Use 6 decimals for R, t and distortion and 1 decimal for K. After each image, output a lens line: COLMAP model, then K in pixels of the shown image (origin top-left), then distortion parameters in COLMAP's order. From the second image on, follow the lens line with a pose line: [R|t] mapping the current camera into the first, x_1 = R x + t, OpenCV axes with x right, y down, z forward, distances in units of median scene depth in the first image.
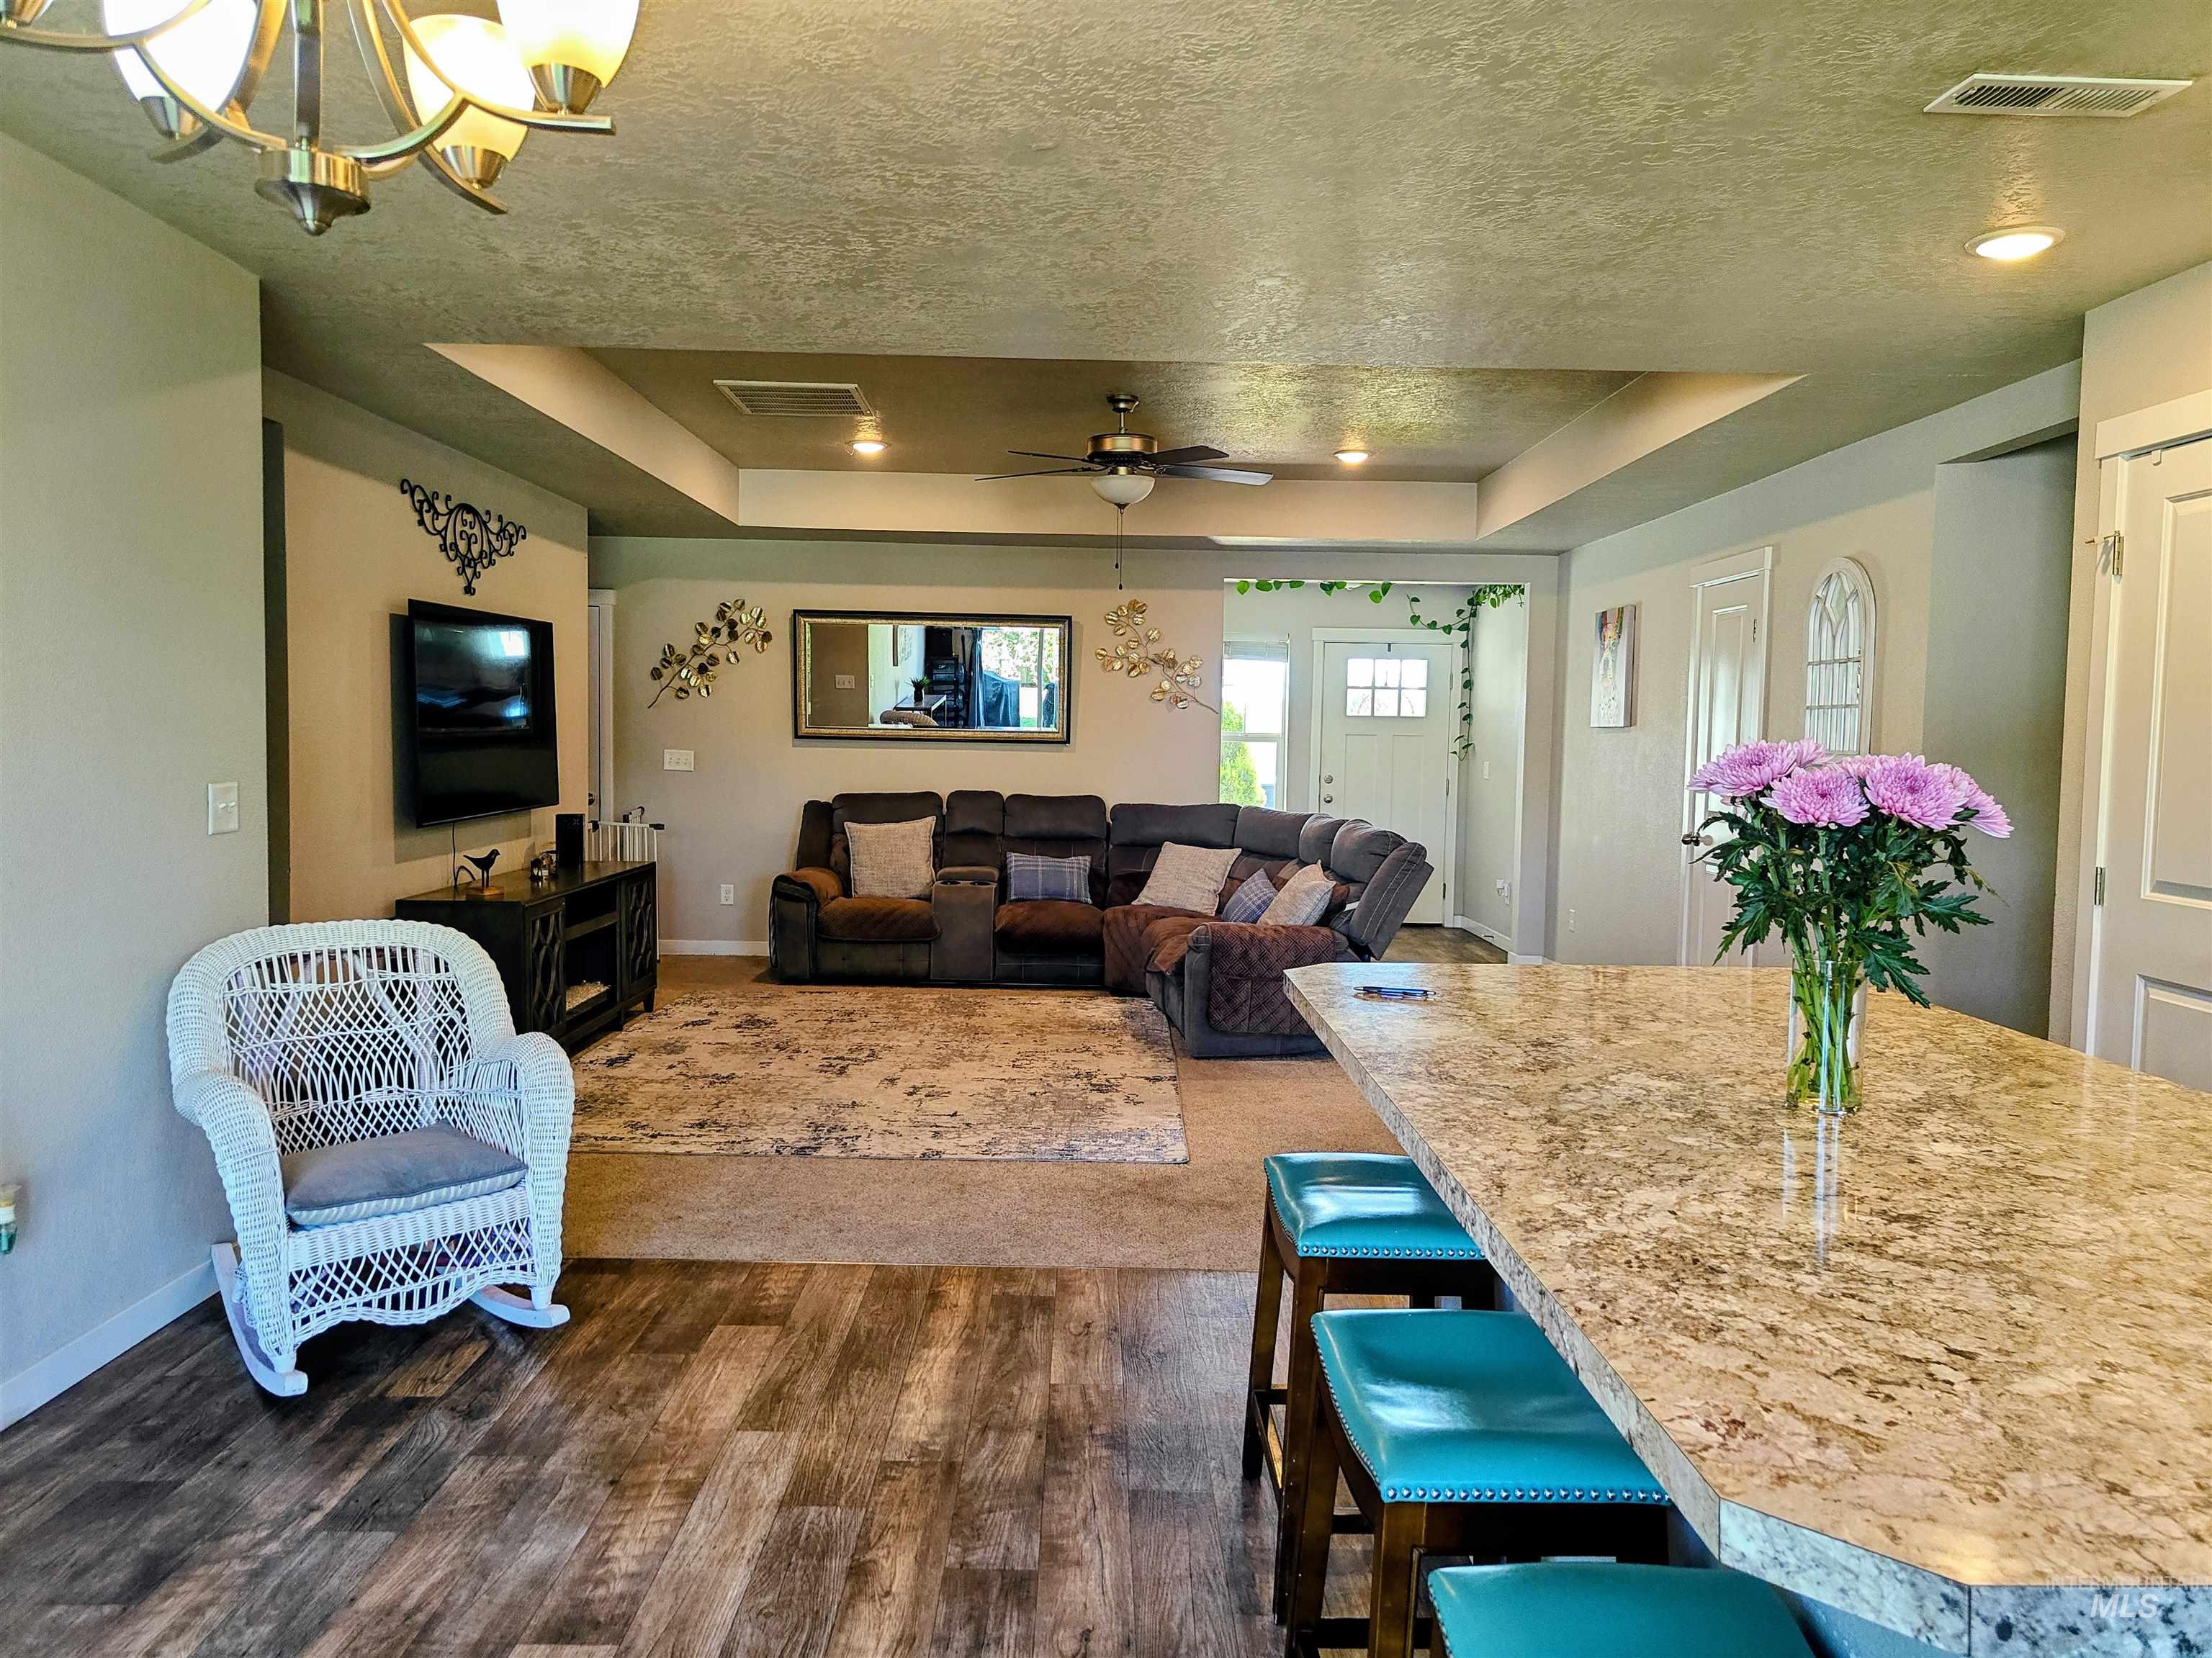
lens RADIAL K [[1551.0, 0, 1106.0], [0, 1551.0, 829.0], [0, 0, 1]] dist [0.009184, 0.003438]
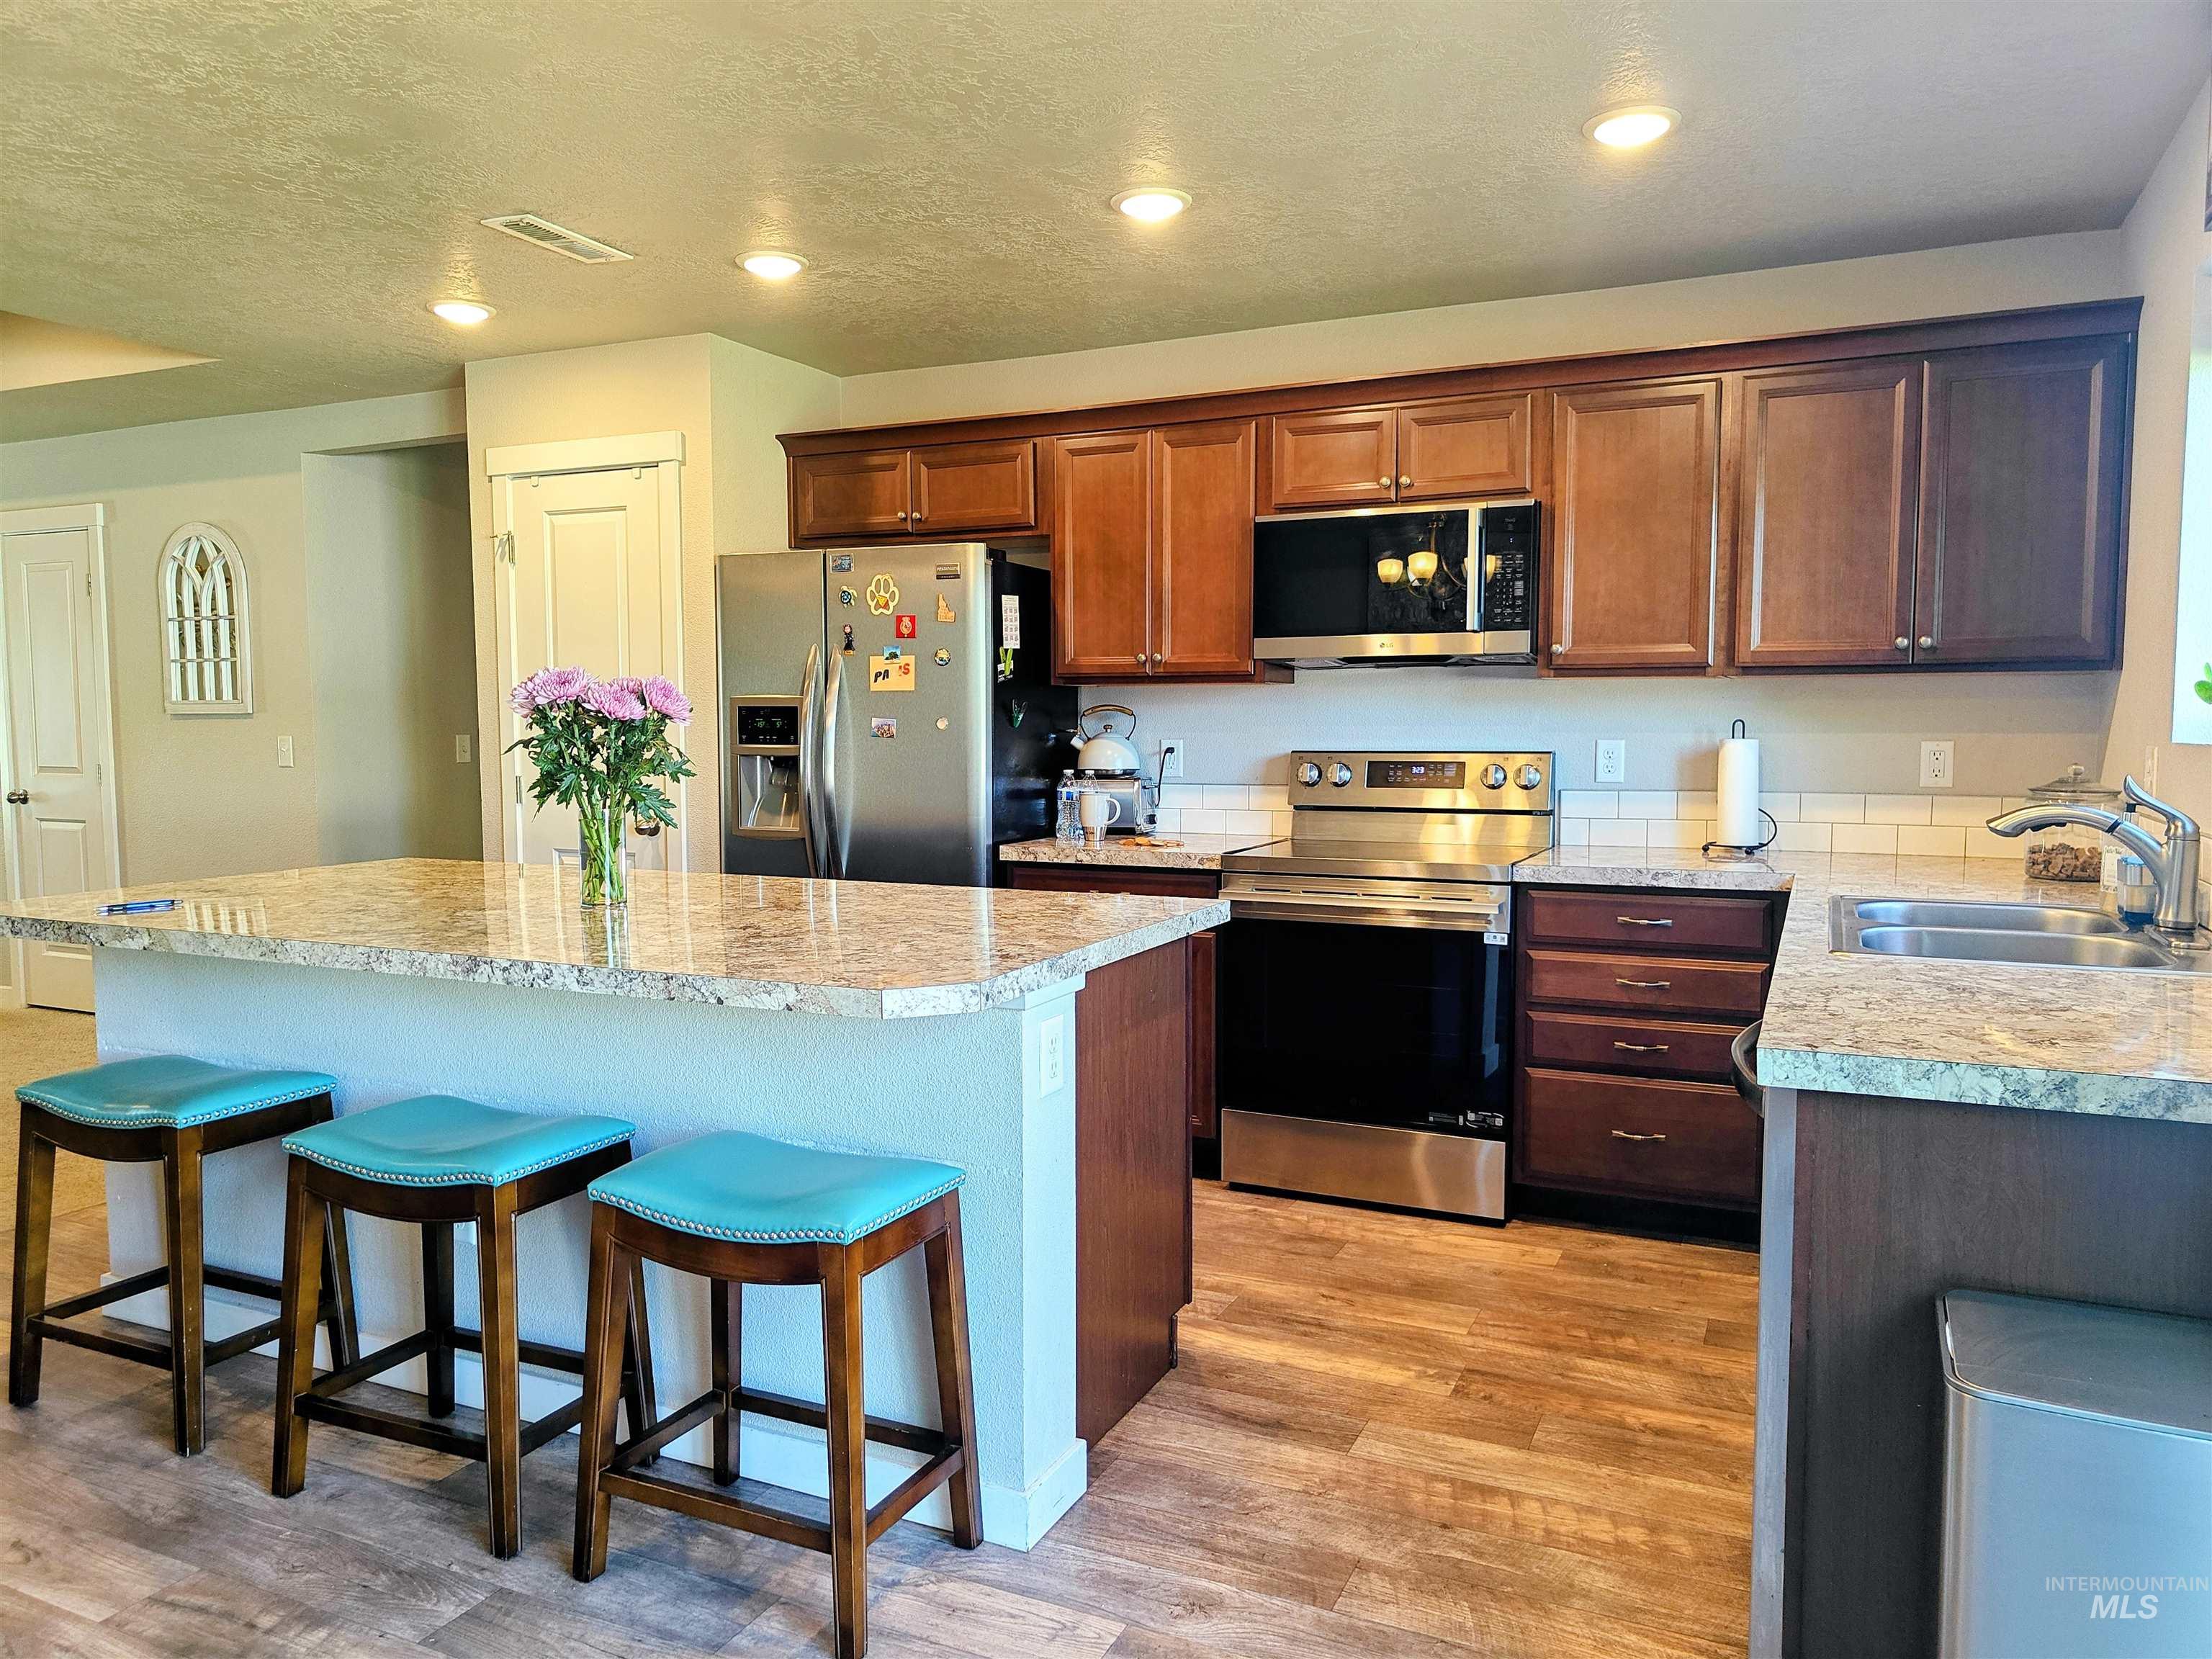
lens RADIAL K [[1551.1, 0, 1106.0], [0, 1551.1, 829.5], [0, 0, 1]] dist [0.009184, 0.003438]
pose [[0.437505, -0.081770, 0.895490, -0.410585], [0.063260, 0.996188, 0.060058, 0.025352], [-0.896988, 0.030373, 0.441010, -0.078744]]
